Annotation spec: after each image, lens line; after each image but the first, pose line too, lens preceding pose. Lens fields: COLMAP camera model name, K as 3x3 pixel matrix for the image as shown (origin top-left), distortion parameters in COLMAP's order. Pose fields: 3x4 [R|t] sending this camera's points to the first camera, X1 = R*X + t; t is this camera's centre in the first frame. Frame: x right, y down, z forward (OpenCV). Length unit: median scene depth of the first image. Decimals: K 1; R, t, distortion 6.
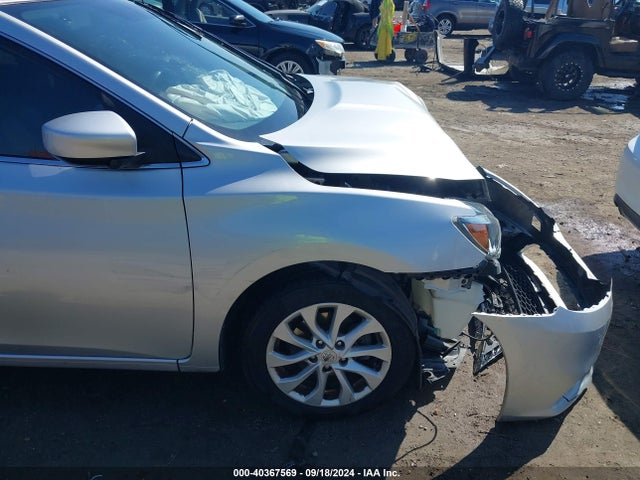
lens RADIAL K [[495.8, 0, 323.1], [0, 495.8, 249.8], [0, 0, 1]] dist [0.055802, -0.131819]
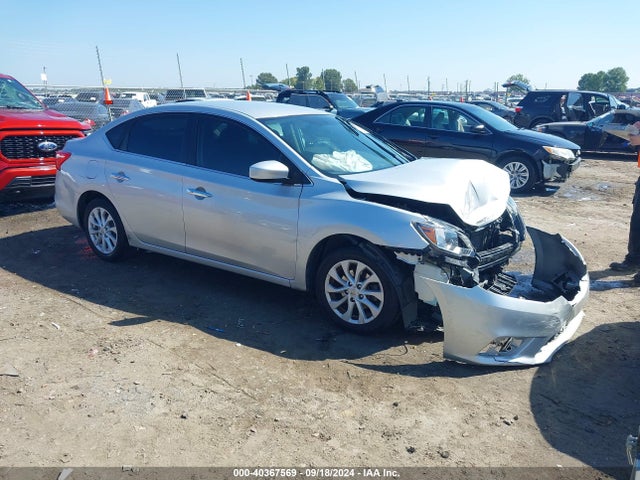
lens RADIAL K [[495.8, 0, 323.1], [0, 495.8, 249.8], [0, 0, 1]] dist [0.055802, -0.131819]
pose [[0.830947, 0.138635, -0.538803, 0.891850], [-0.241935, 0.962135, -0.125555, 0.318776], [0.500994, 0.234685, 0.833023, -0.651215]]
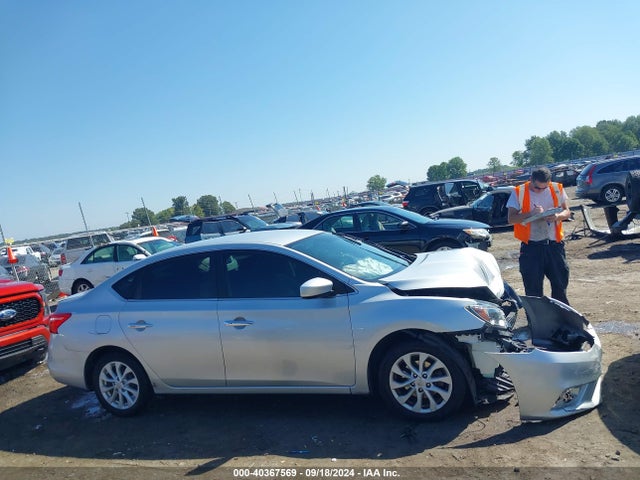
lens RADIAL K [[496.1, 0, 319.6], [0, 496.1, 256.3], [0, 0, 1]] dist [-0.012290, -0.005586]
pose [[0.921291, -0.132713, -0.365528, 0.430821], [-0.004128, 0.936574, -0.350446, 0.433248], [0.388853, 0.324371, 0.862309, -1.039688]]
